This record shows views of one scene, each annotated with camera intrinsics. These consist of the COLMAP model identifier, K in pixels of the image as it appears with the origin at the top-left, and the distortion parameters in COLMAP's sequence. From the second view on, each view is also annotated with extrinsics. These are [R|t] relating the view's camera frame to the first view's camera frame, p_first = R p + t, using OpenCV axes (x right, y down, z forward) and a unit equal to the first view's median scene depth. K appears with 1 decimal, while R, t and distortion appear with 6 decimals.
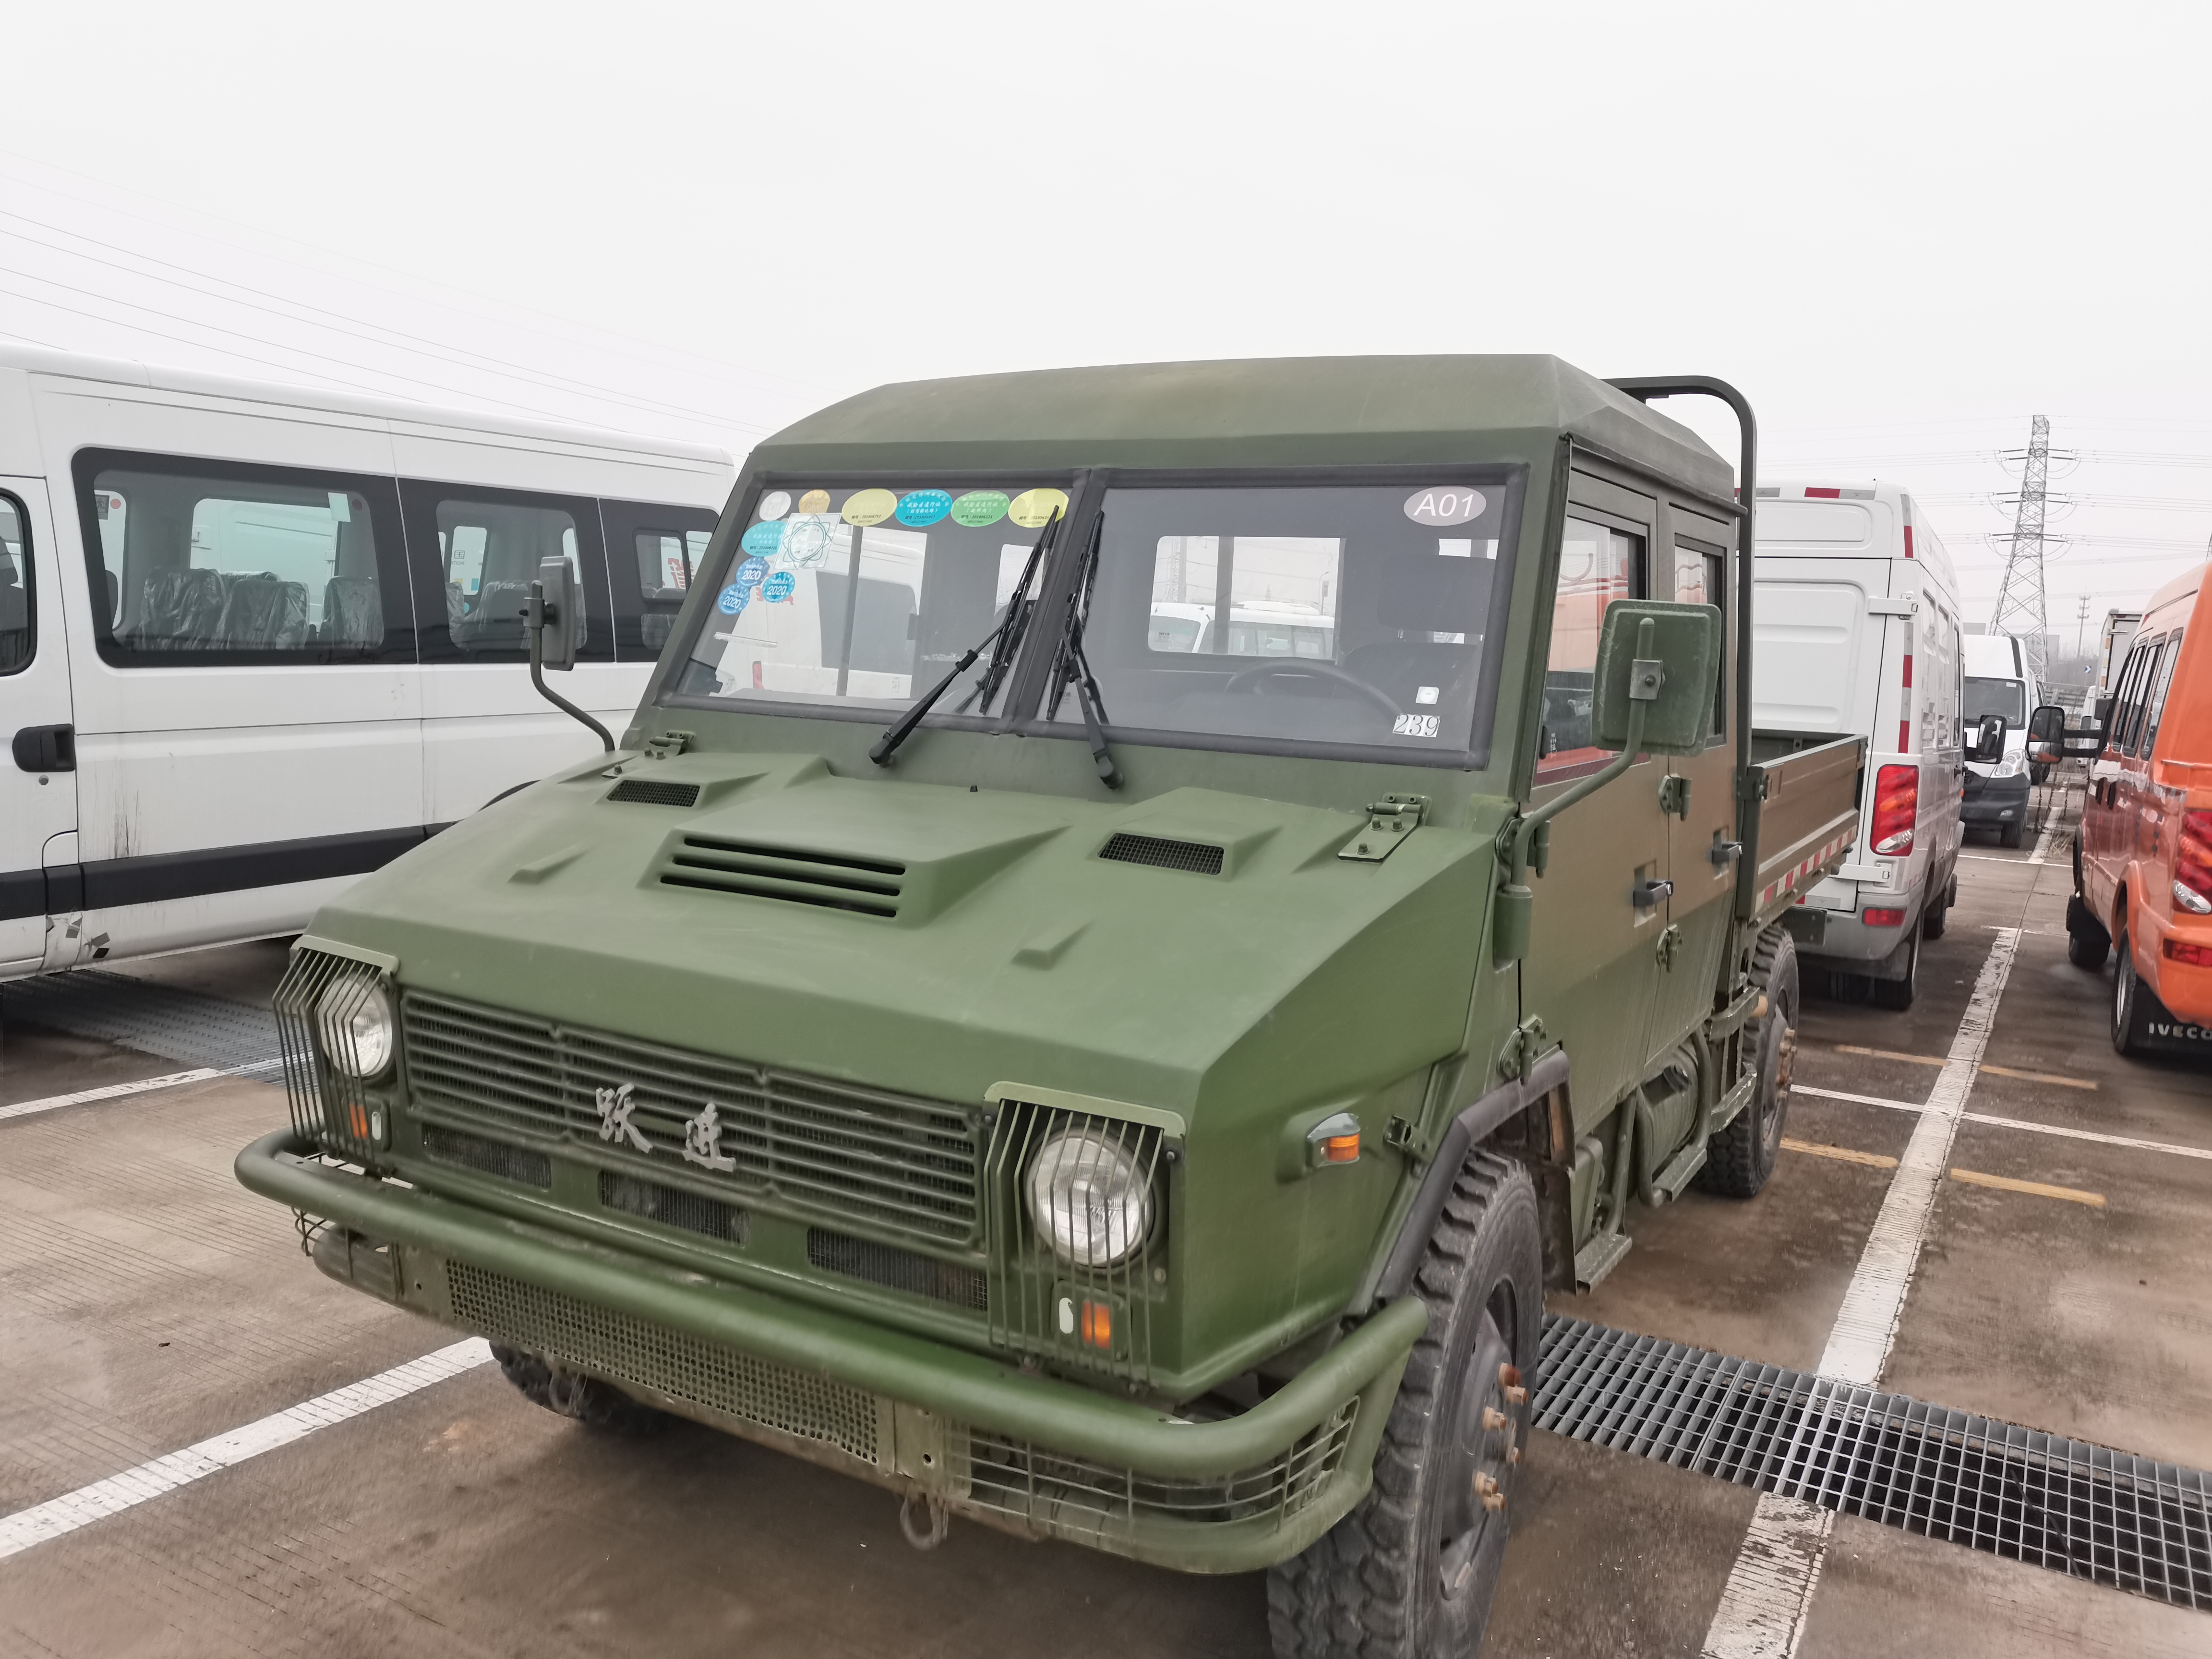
lens RADIAL K [[1705.0, 0, 1105.9], [0, 1705.0, 853.3], [0, 0, 1]] dist [0.024686, 0.000418]
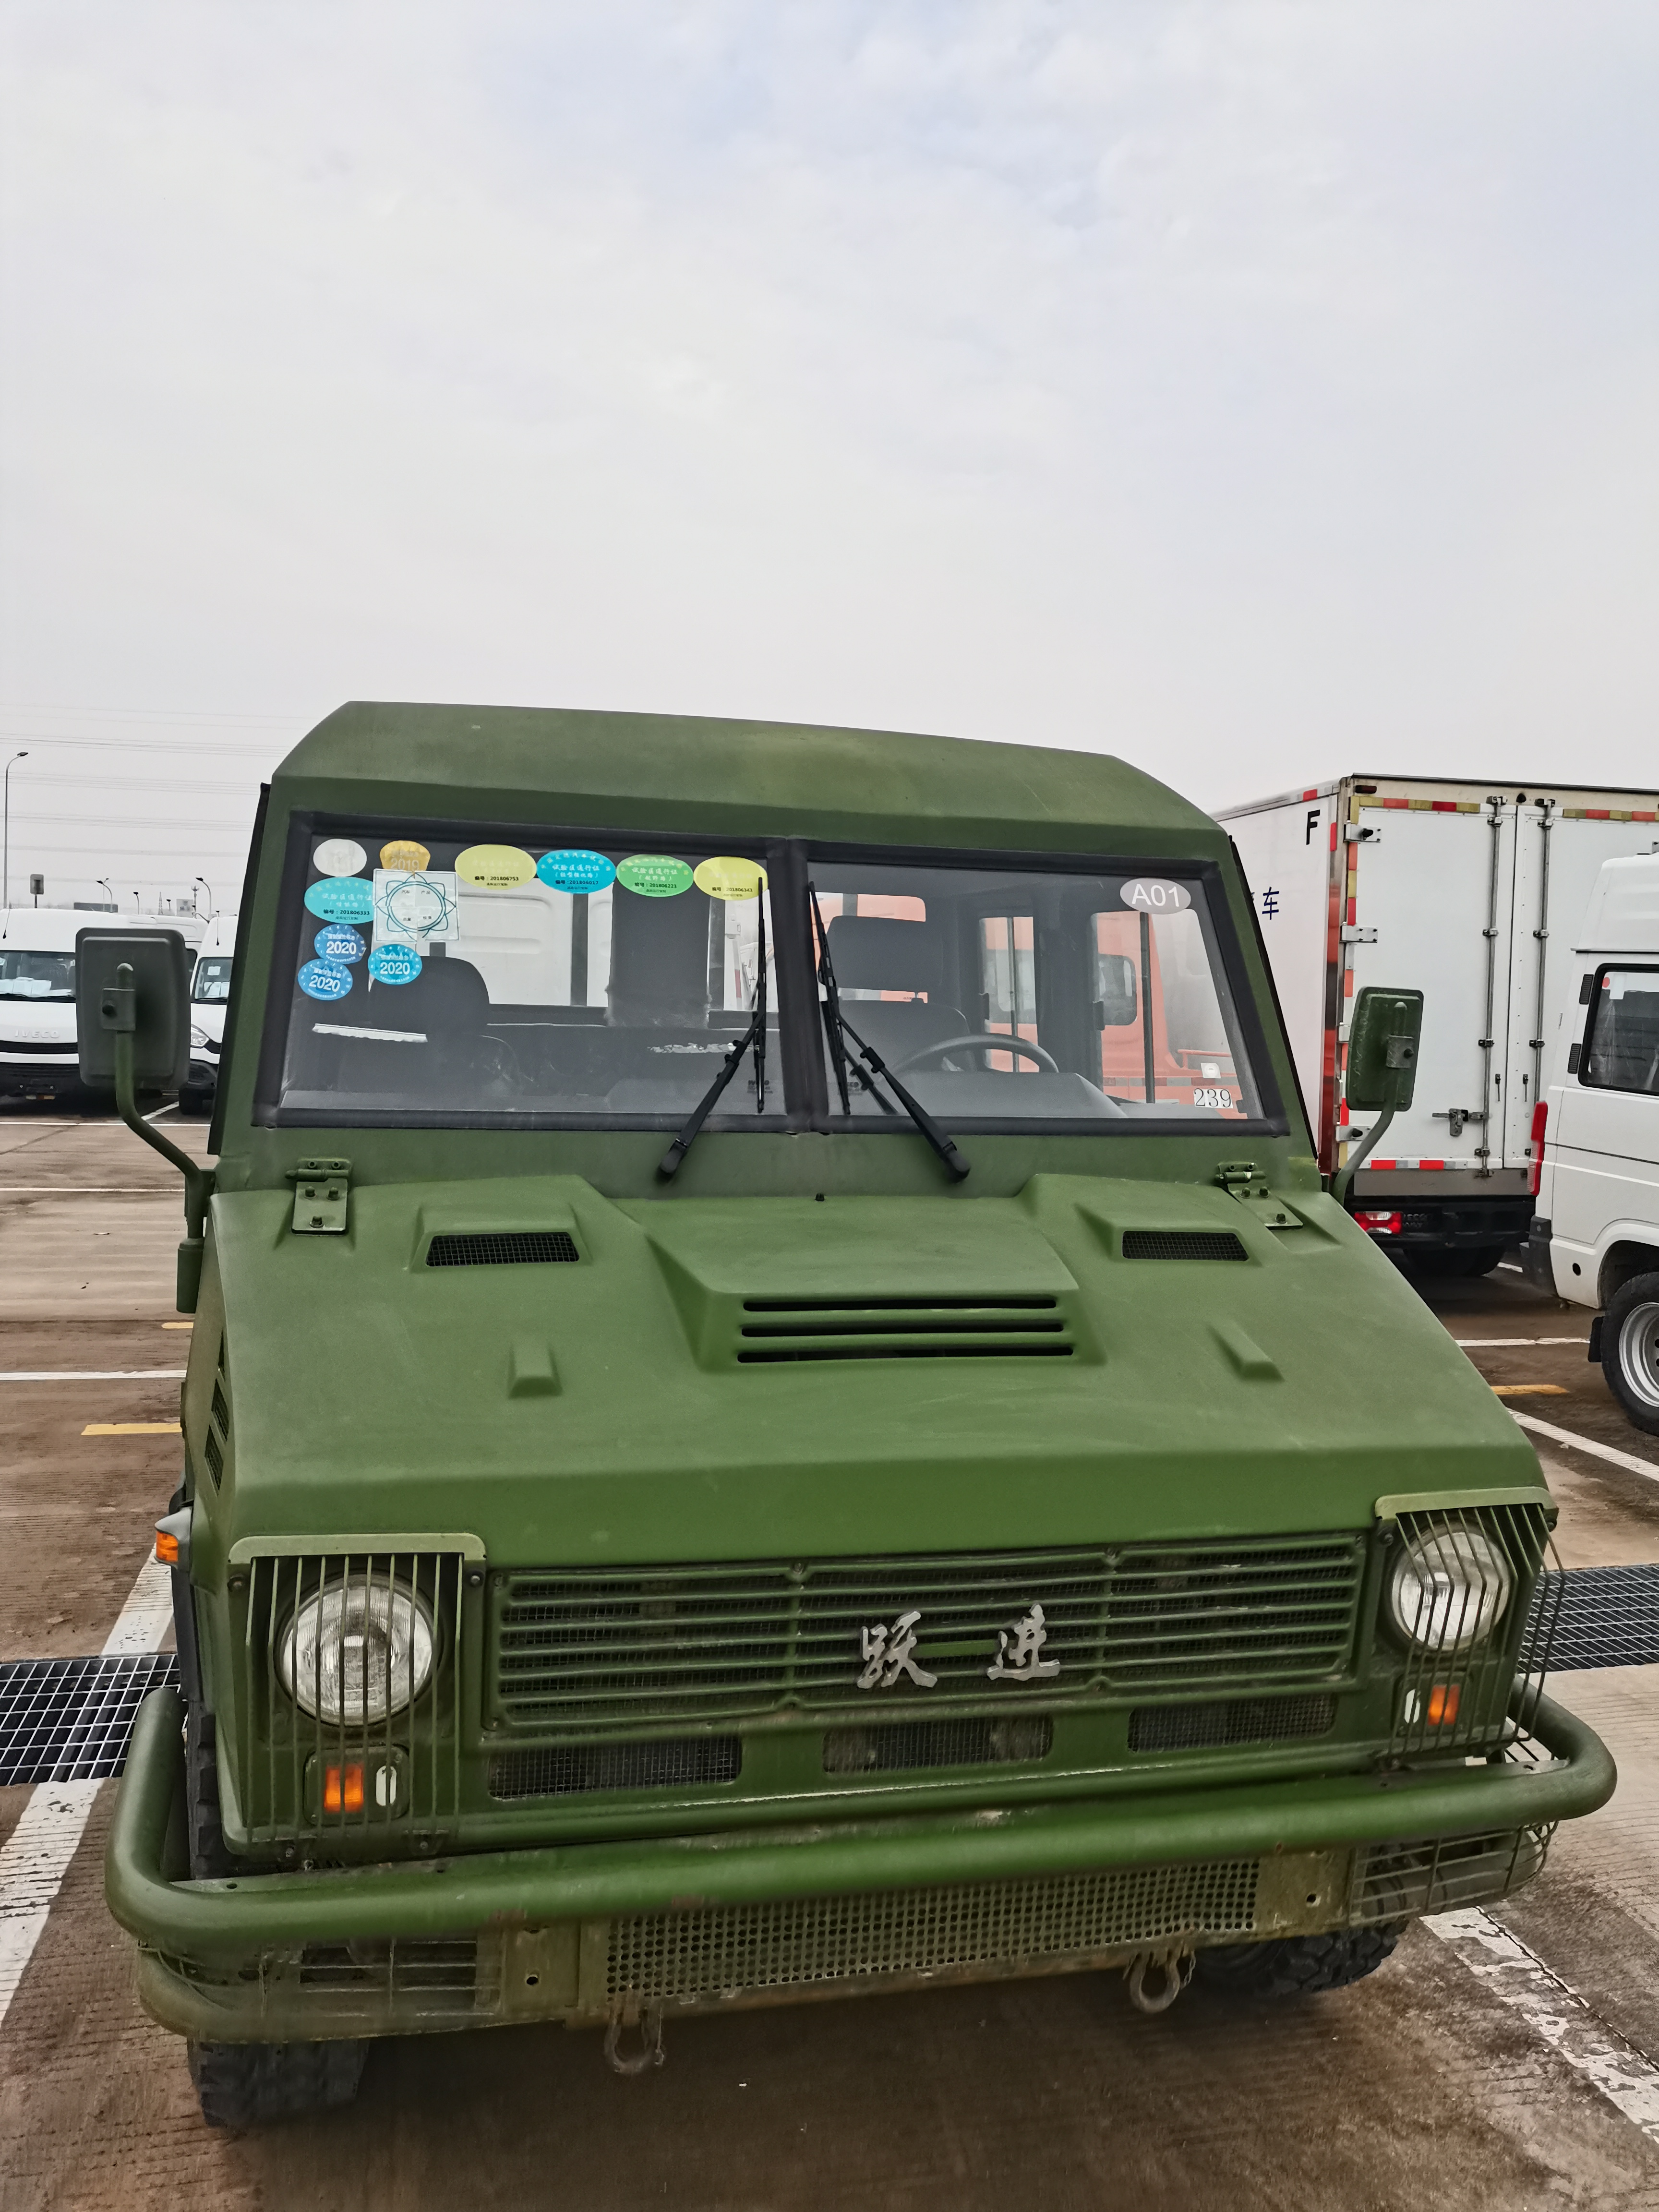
lens RADIAL K [[1700.5, 0, 830.2], [0, 1700.5, 1198.2], [0, 0, 1]] dist [0.015046, -0.001032]
pose [[0.724093, -0.103732, 0.681857, -0.826361], [0.090000, 0.994383, 0.055703, -0.107650], [-0.683805, 0.021033, 0.729361, 0.423930]]
